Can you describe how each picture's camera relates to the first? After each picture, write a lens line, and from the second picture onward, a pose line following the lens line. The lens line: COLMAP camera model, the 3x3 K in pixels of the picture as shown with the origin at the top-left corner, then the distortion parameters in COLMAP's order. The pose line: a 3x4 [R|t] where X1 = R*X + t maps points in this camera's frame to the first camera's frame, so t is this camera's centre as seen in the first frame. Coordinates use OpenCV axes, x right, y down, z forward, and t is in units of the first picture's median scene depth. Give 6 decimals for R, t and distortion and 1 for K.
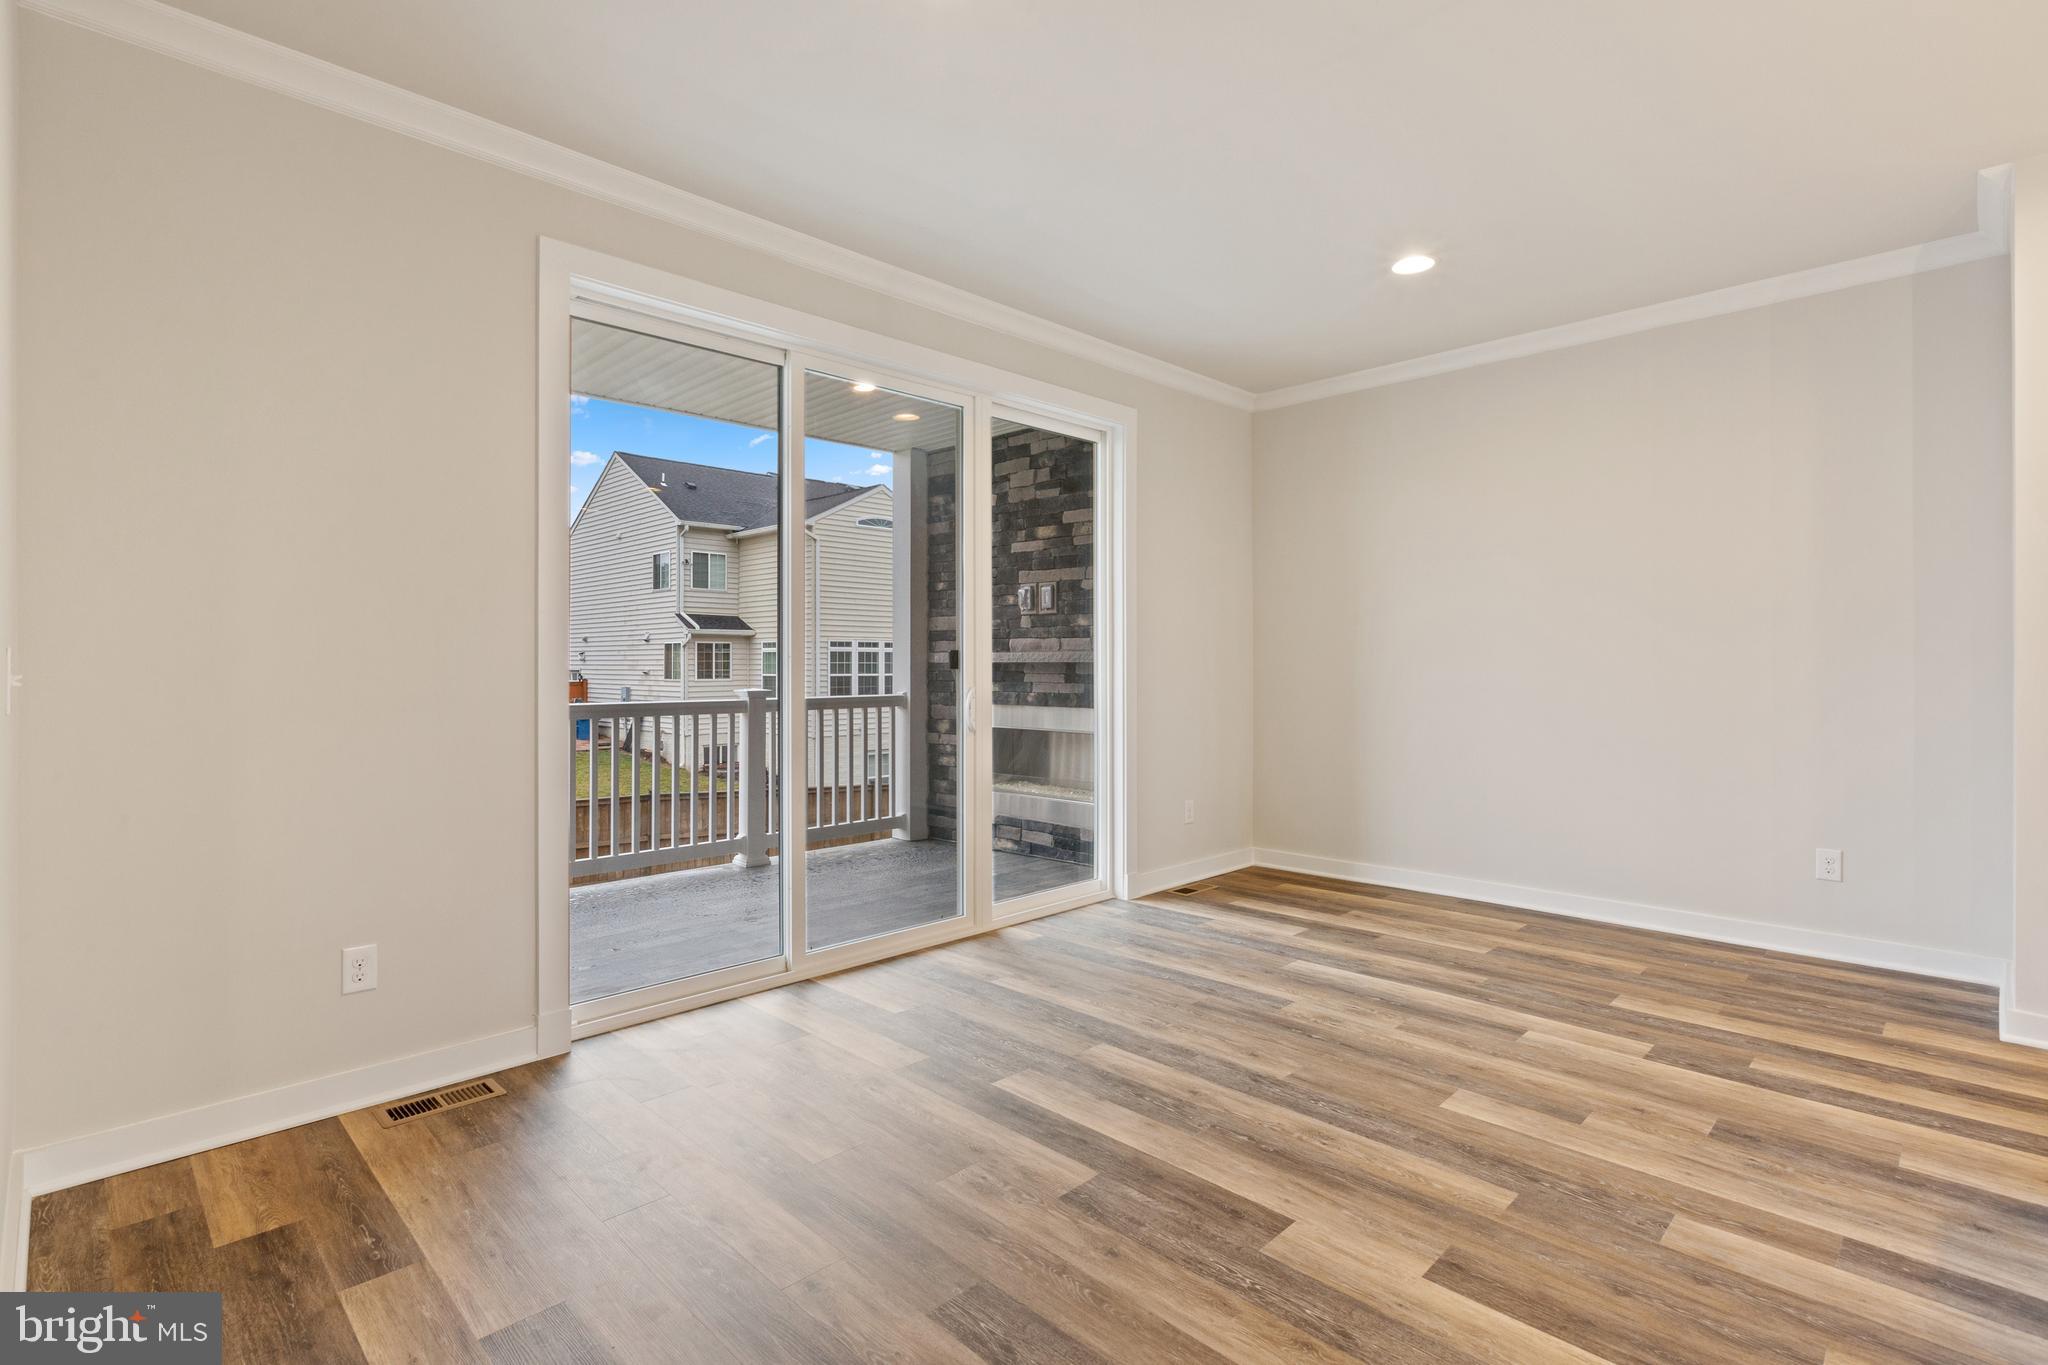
lens RADIAL K [[970.0, 0, 1025.9], [0, 970.0, 668.5], [0, 0, 1]] dist [-0.009751, -0.001594]
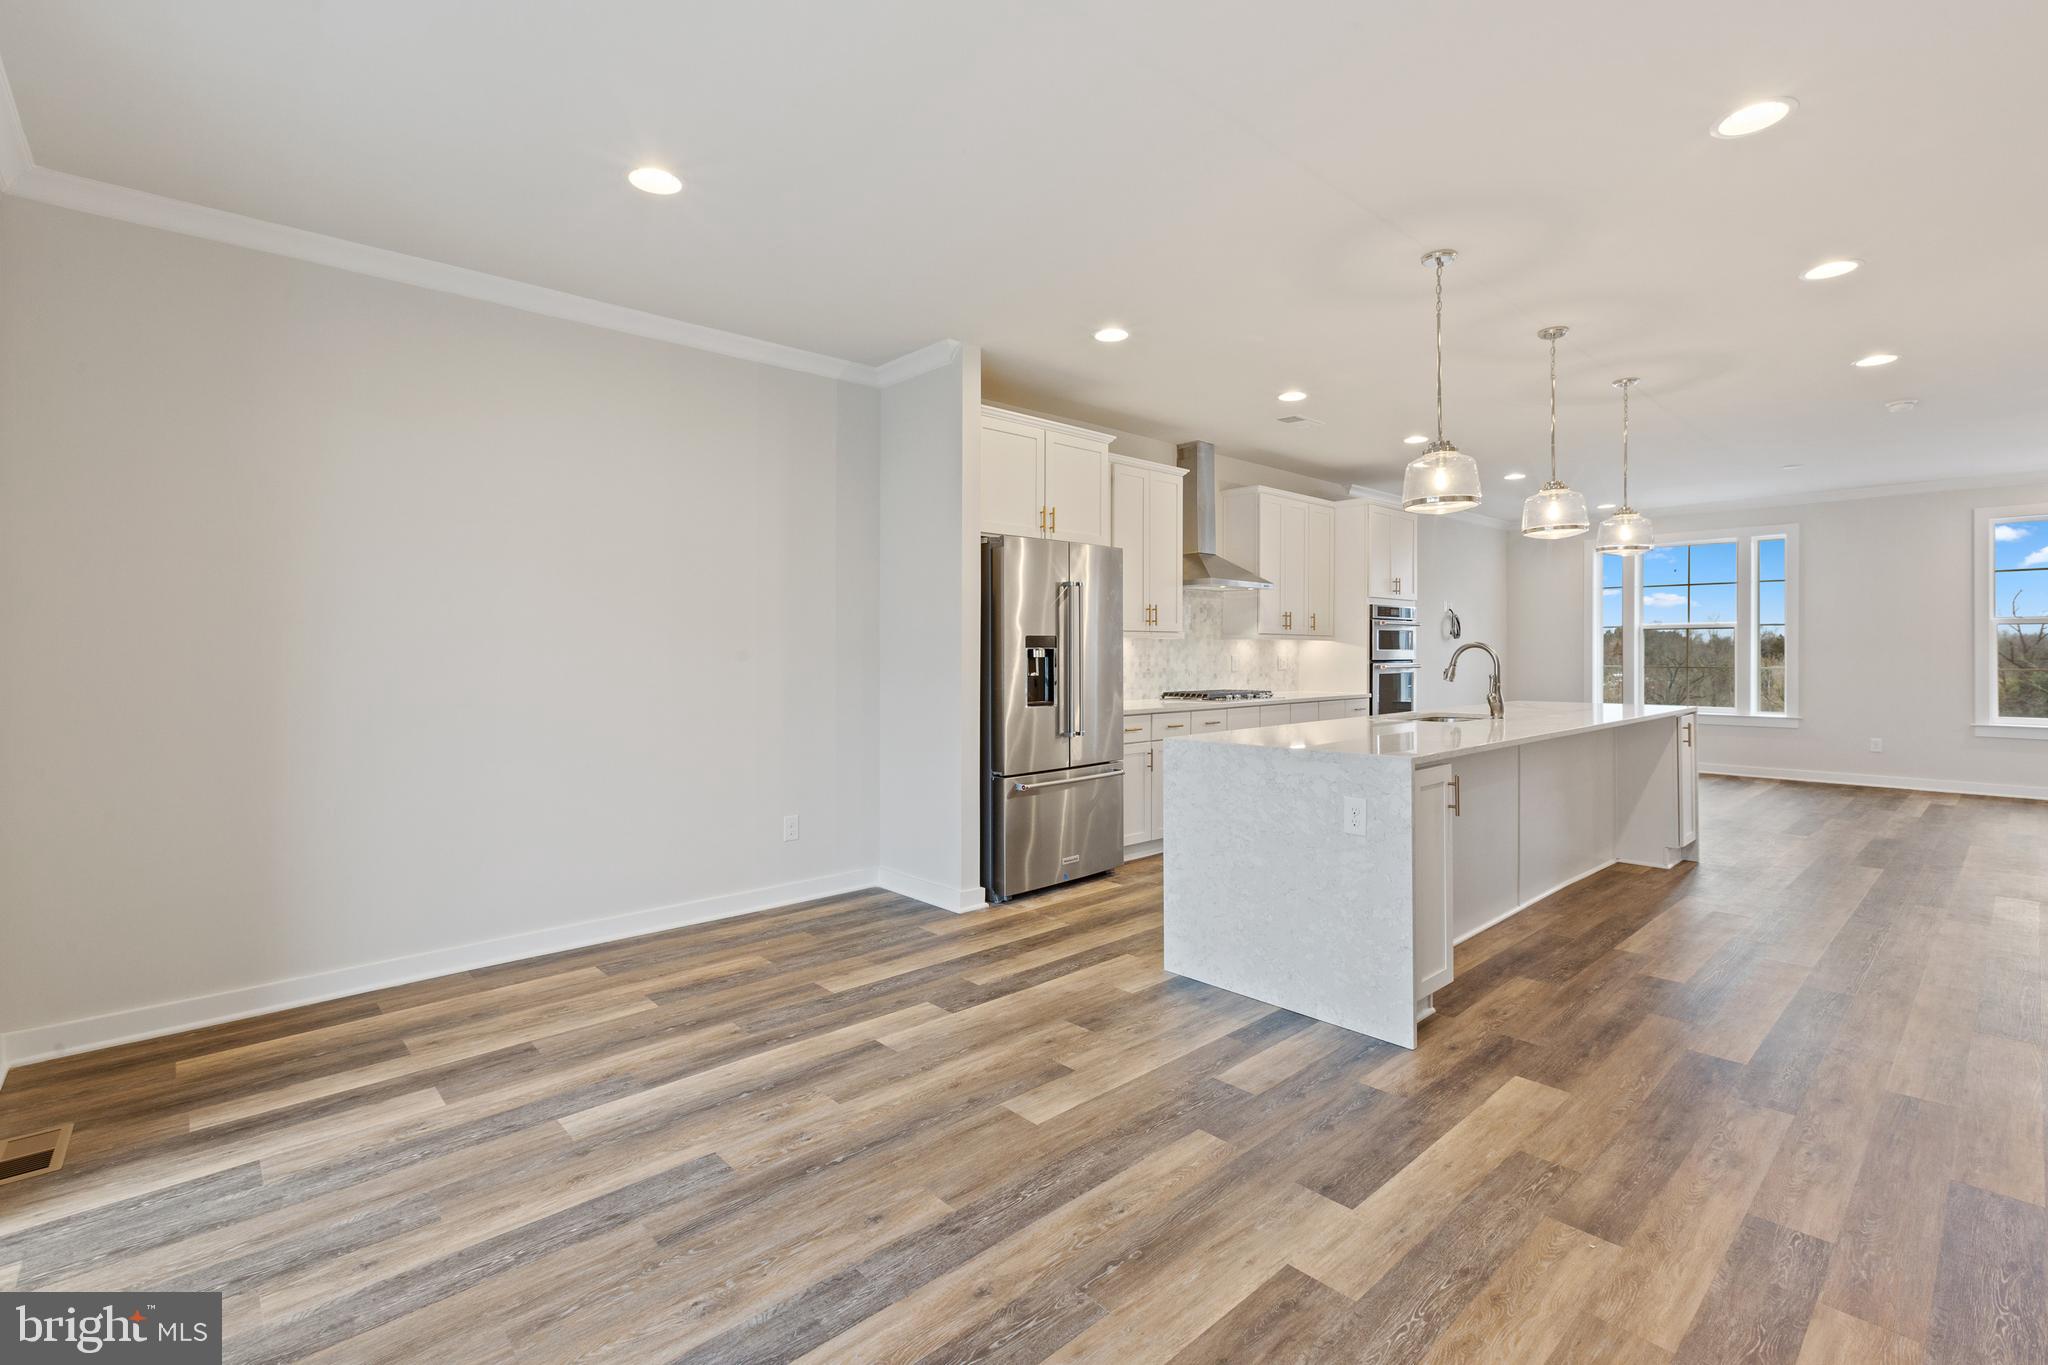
lens RADIAL K [[922.5, 0, 1009.8], [0, 922.5, 655.1], [0, 0, 1]] dist [-0.000001, -0.001302]
pose [[0.044169, -0.001585, 0.999023, -0.505403], [0.010463, 0.999945, 0.001124, -0.027658], [-0.998969, 0.010403, 0.044183, 0.963114]]
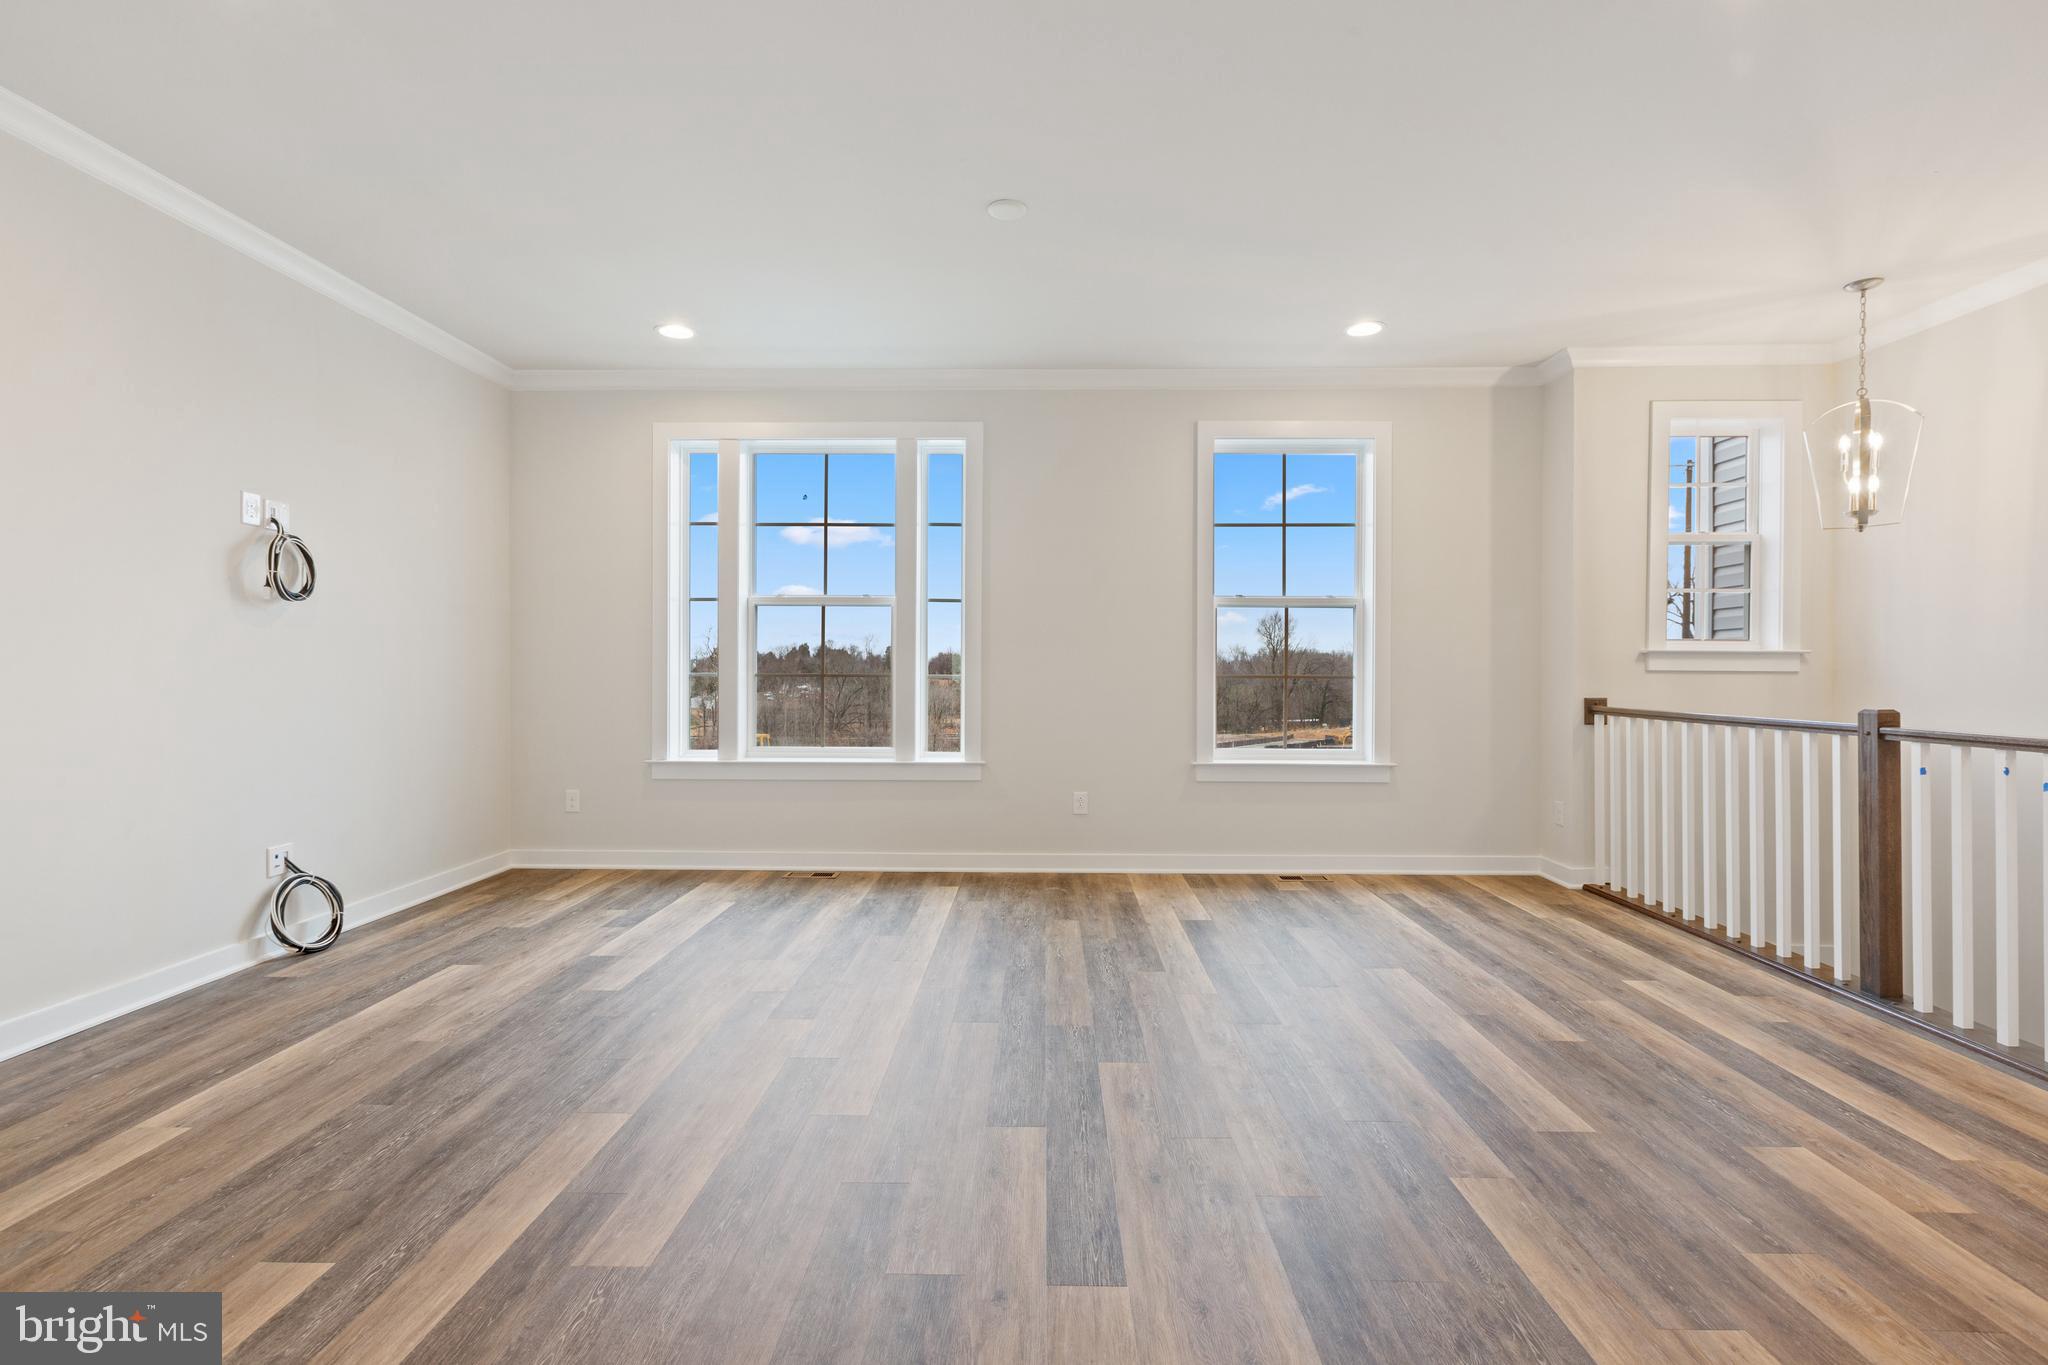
lens RADIAL K [[922.5, 0, 1035.1], [0, 922.5, 660.2], [0, 0, 1]] dist [-0.000001, -0.001302]
pose [[-0.707032, 0.005408, 0.707161, 1.501151], [0.005838, 0.999981, -0.001811, 0.025034], [-0.707158, 0.002848, -0.707050, -0.452845]]
